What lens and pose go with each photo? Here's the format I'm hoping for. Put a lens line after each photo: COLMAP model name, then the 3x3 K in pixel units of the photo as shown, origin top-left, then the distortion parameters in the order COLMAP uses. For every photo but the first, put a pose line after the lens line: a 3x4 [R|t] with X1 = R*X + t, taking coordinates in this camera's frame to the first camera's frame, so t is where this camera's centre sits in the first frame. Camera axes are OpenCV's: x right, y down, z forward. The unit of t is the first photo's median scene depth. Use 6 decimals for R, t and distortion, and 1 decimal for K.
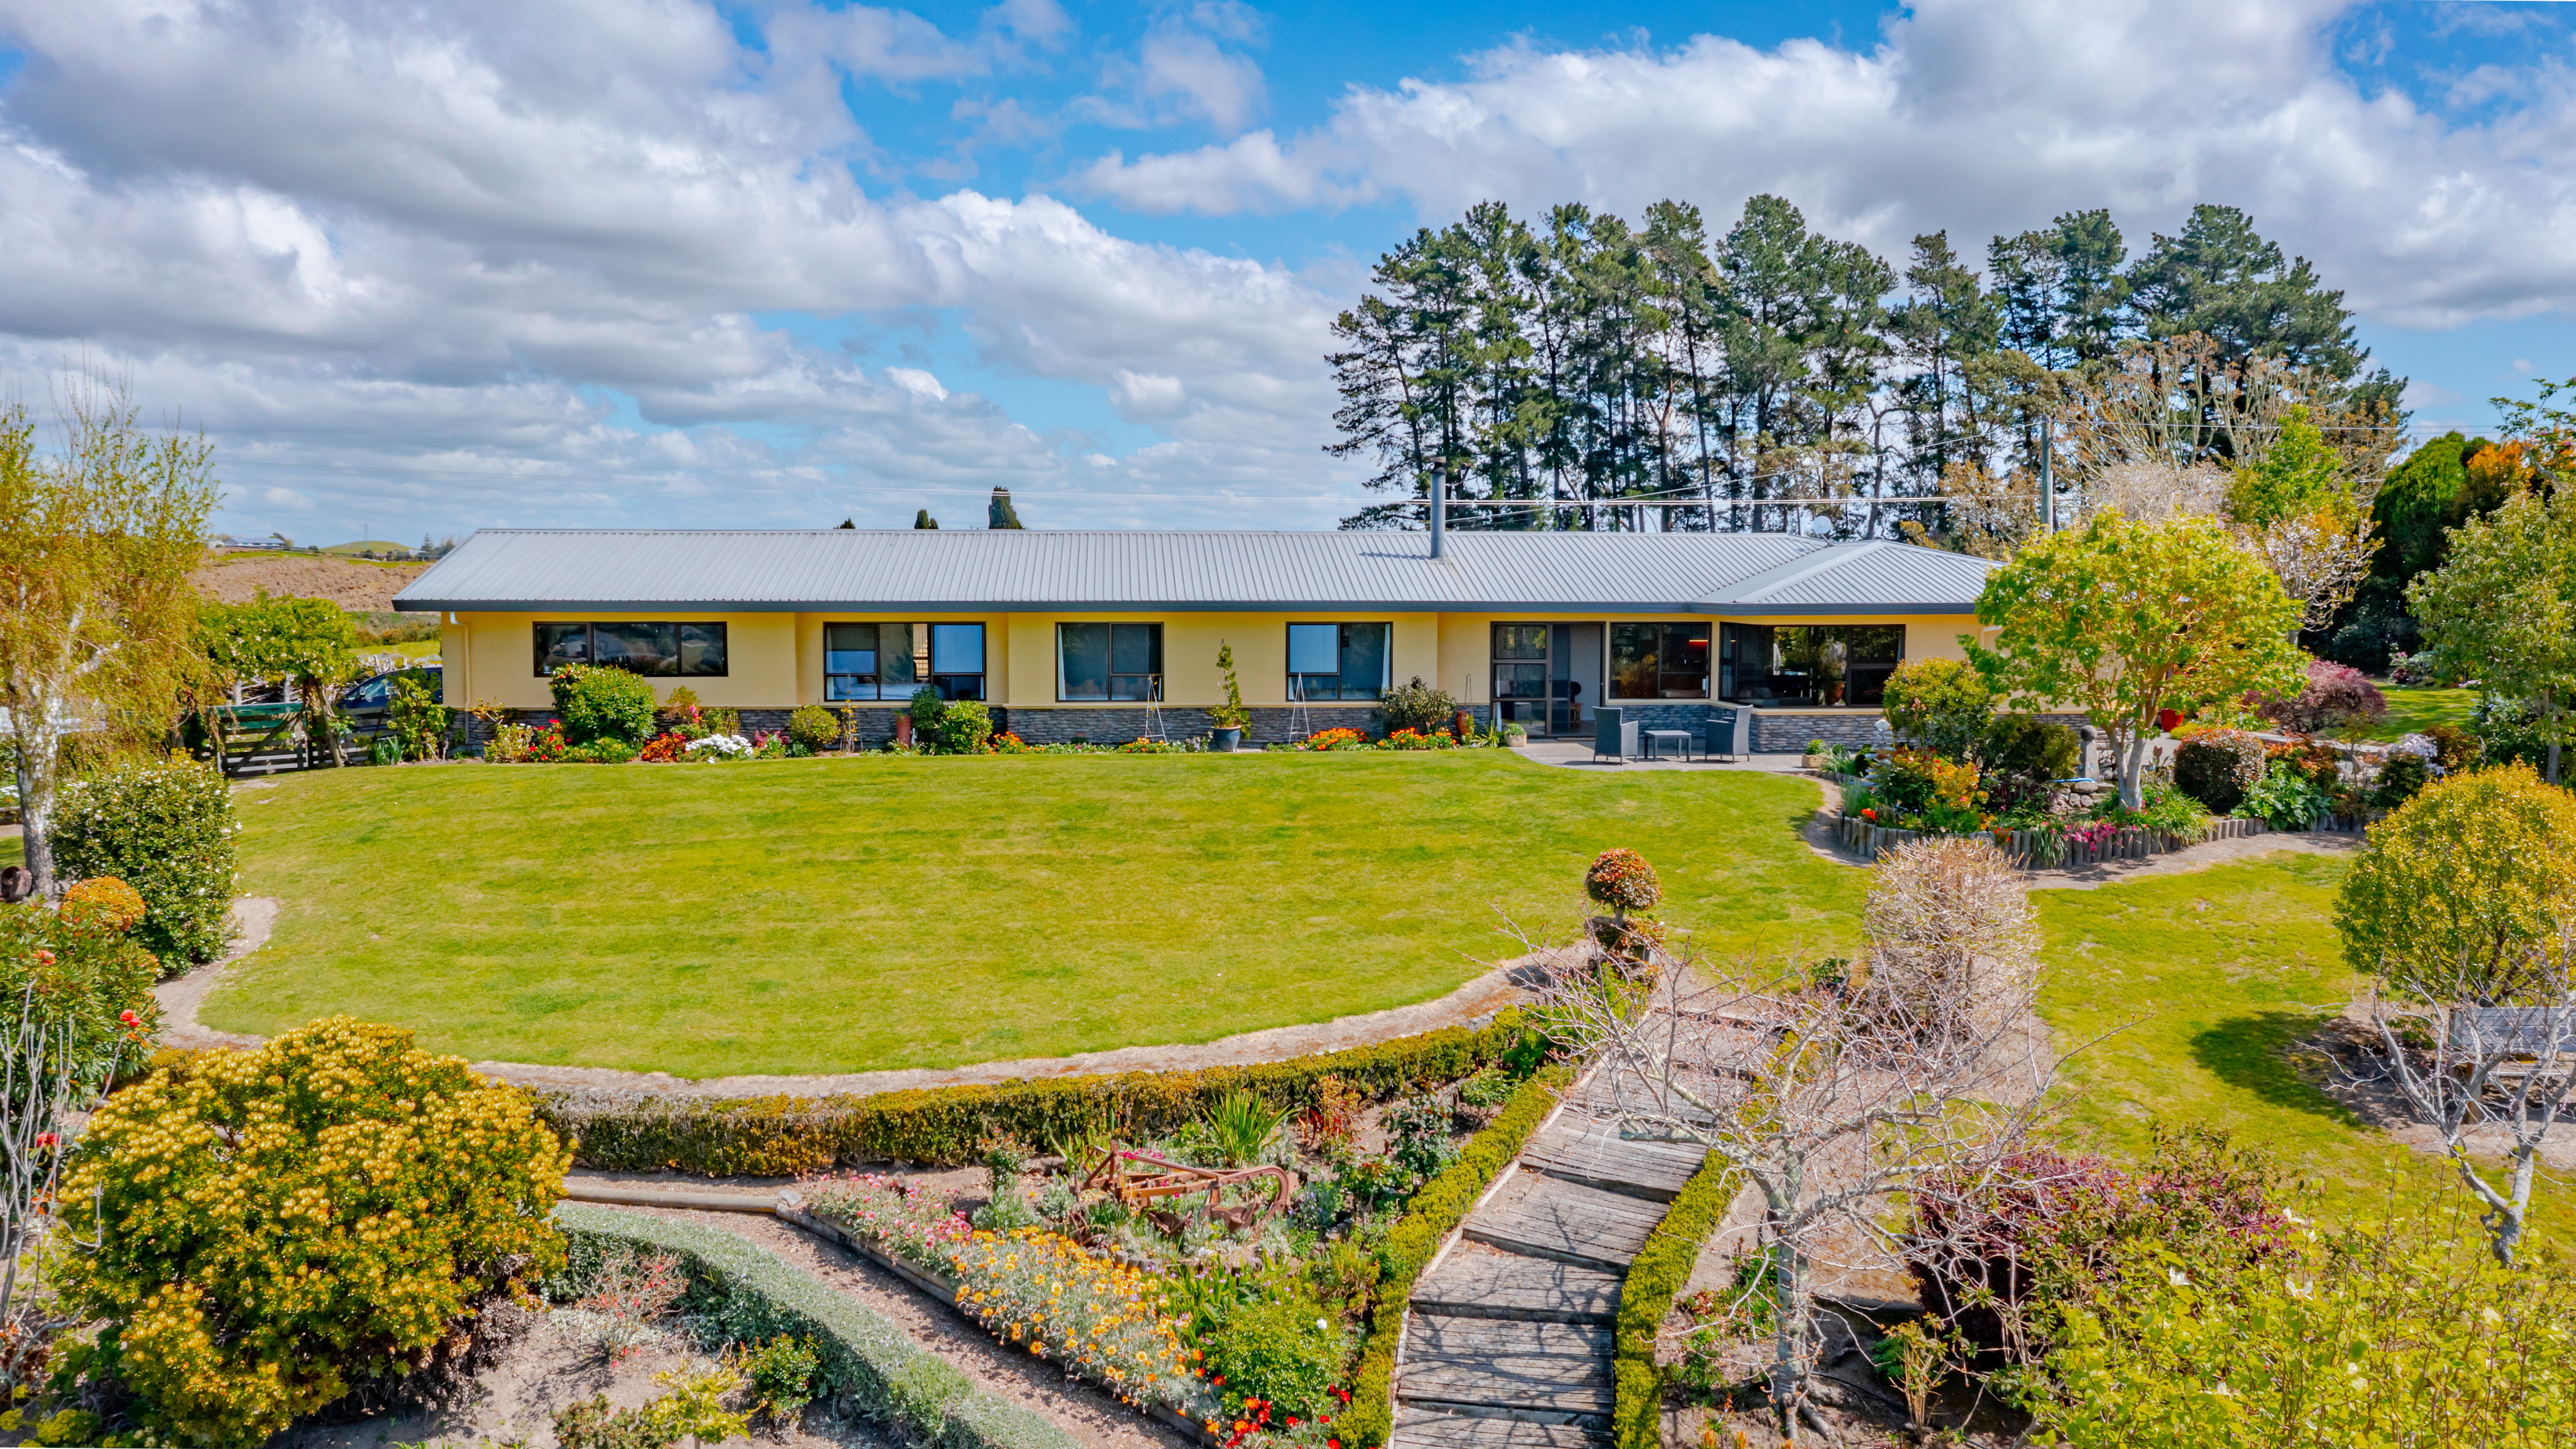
lens RADIAL K [[2038.1, 0, 1290.2], [0, 2038.1, 718.0], [0, 0, 1]] dist [-0.024336, 0.009181]
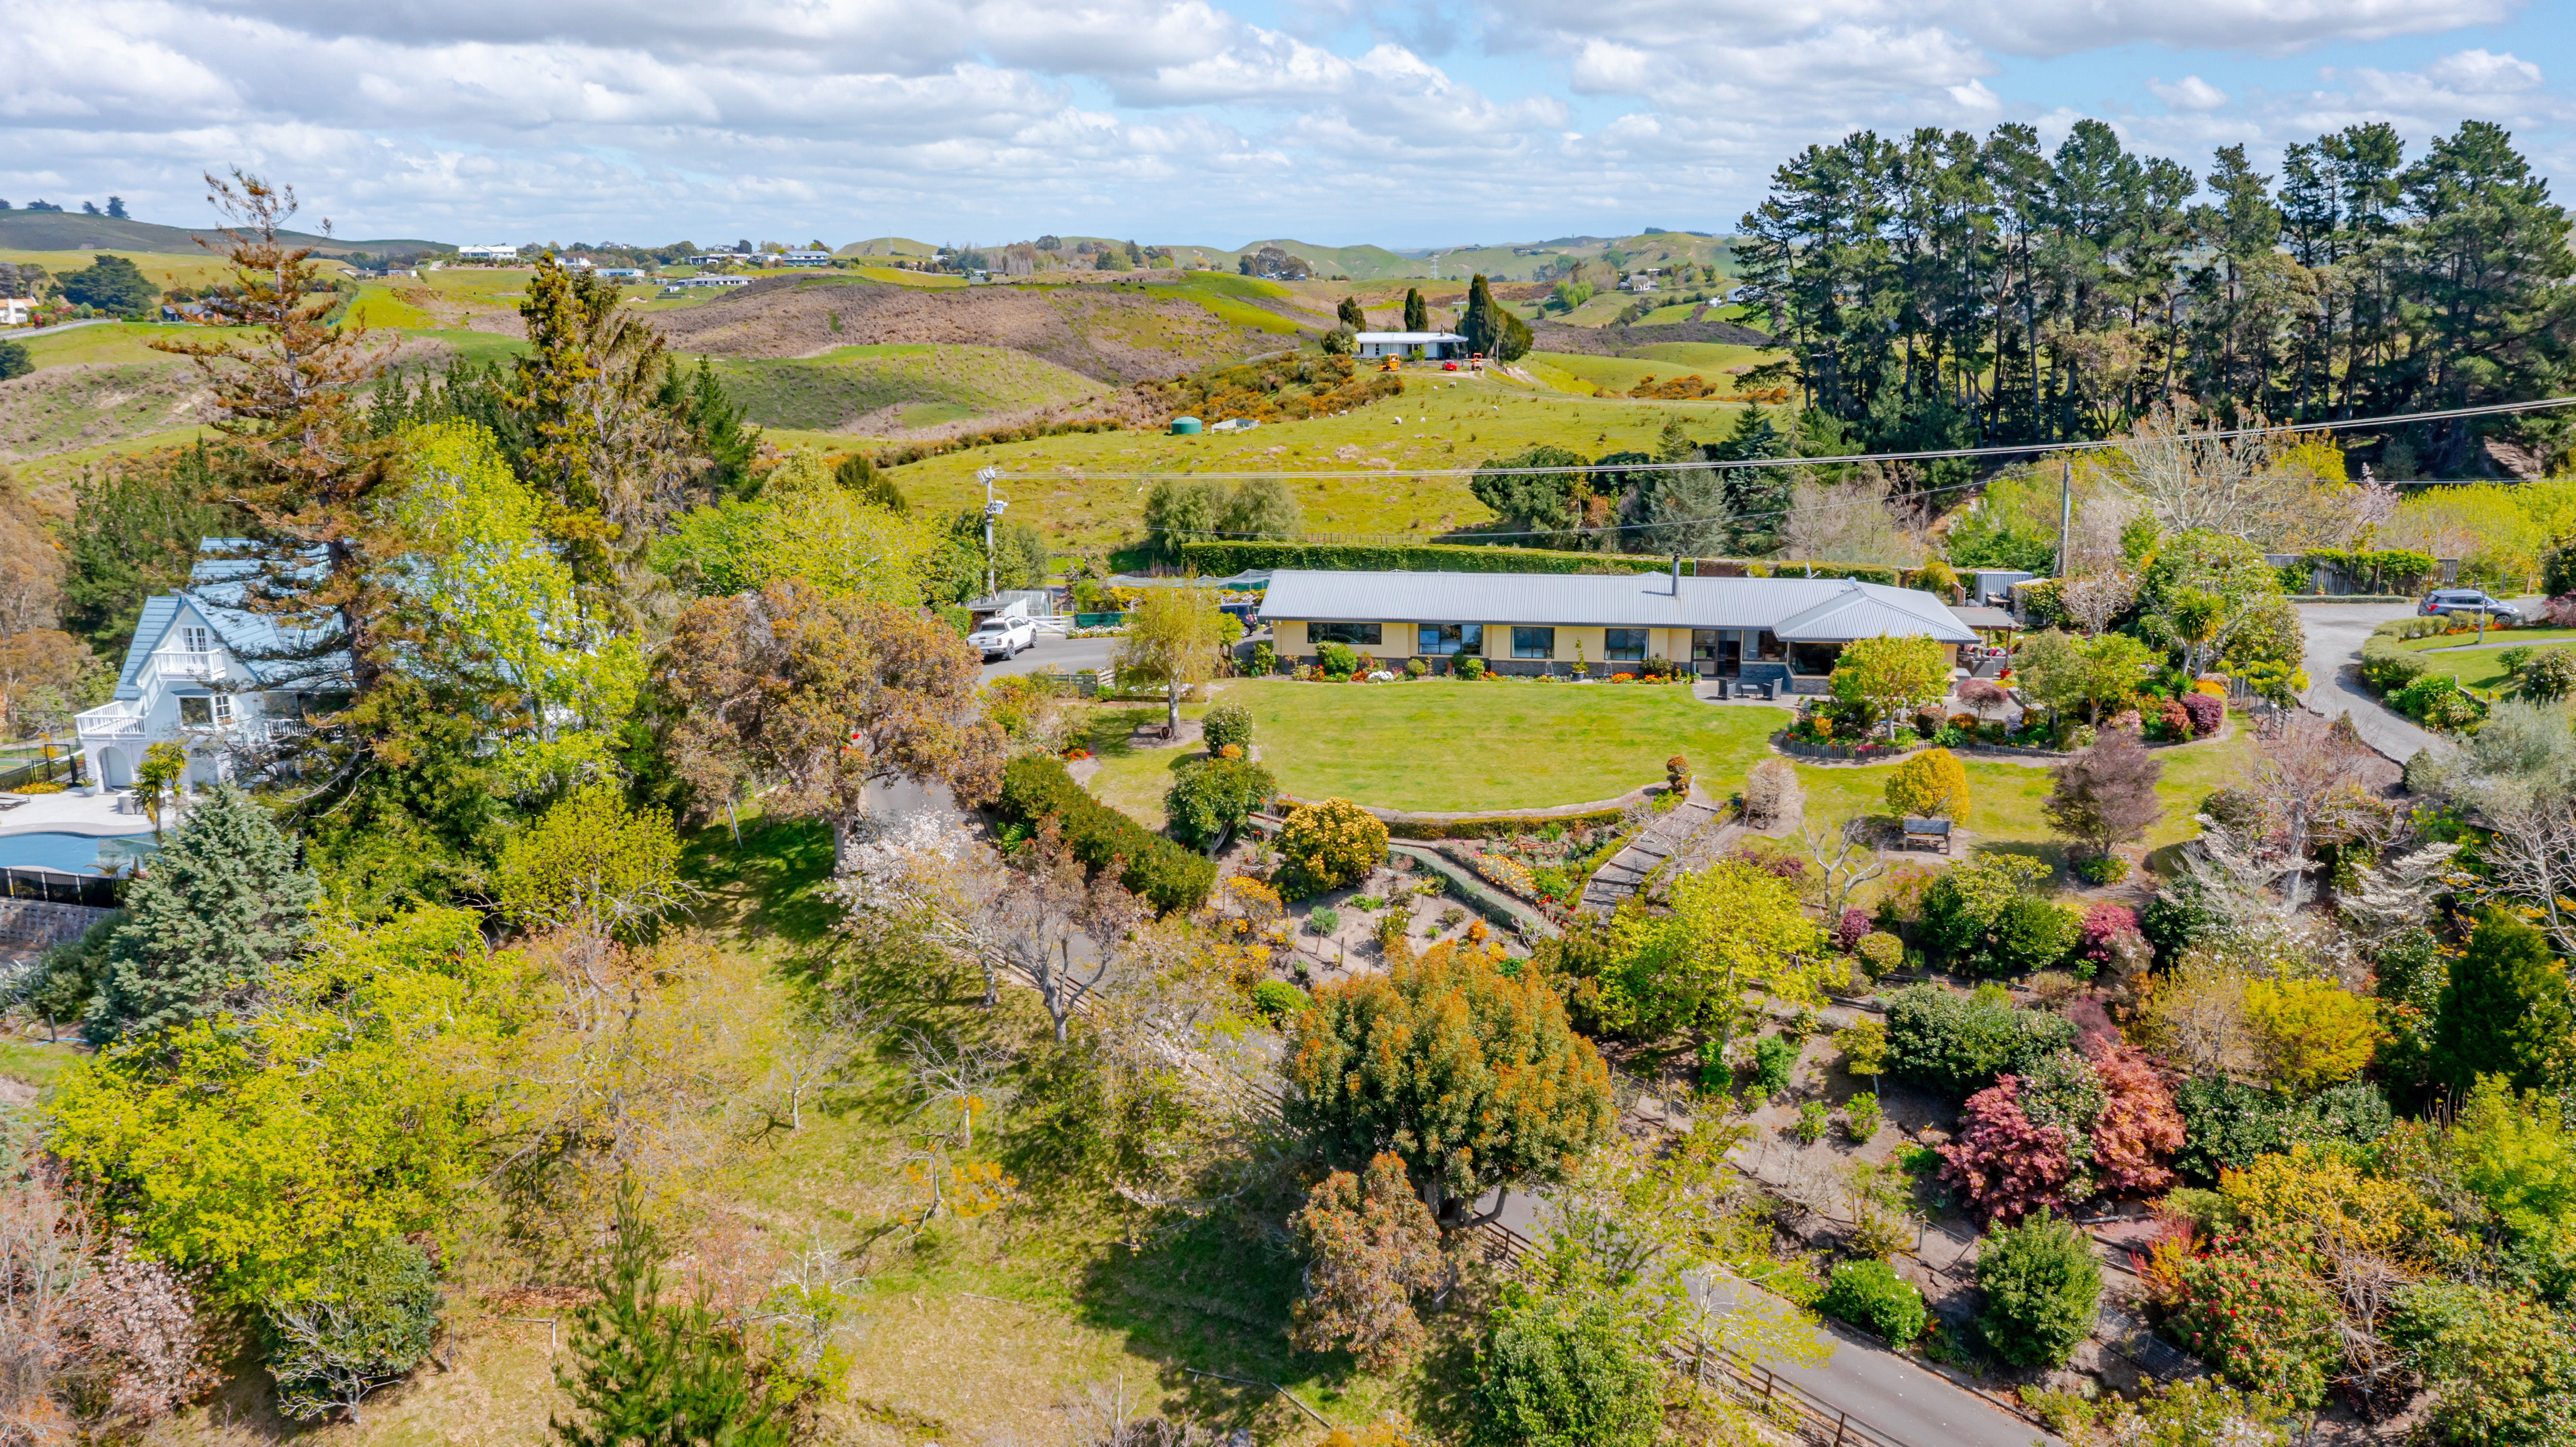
lens RADIAL K [[2038.3, 0, 1286.2], [0, 2038.3, 723.5], [0, 0, 1]] dist [-0.024336, 0.009181]
pose [[0.973465, 0.042239, -0.224903, 0.182882], [-0.006198, 0.987323, 0.158600, -0.322790], [0.228751, -0.152998, 0.961387, -1.473872]]
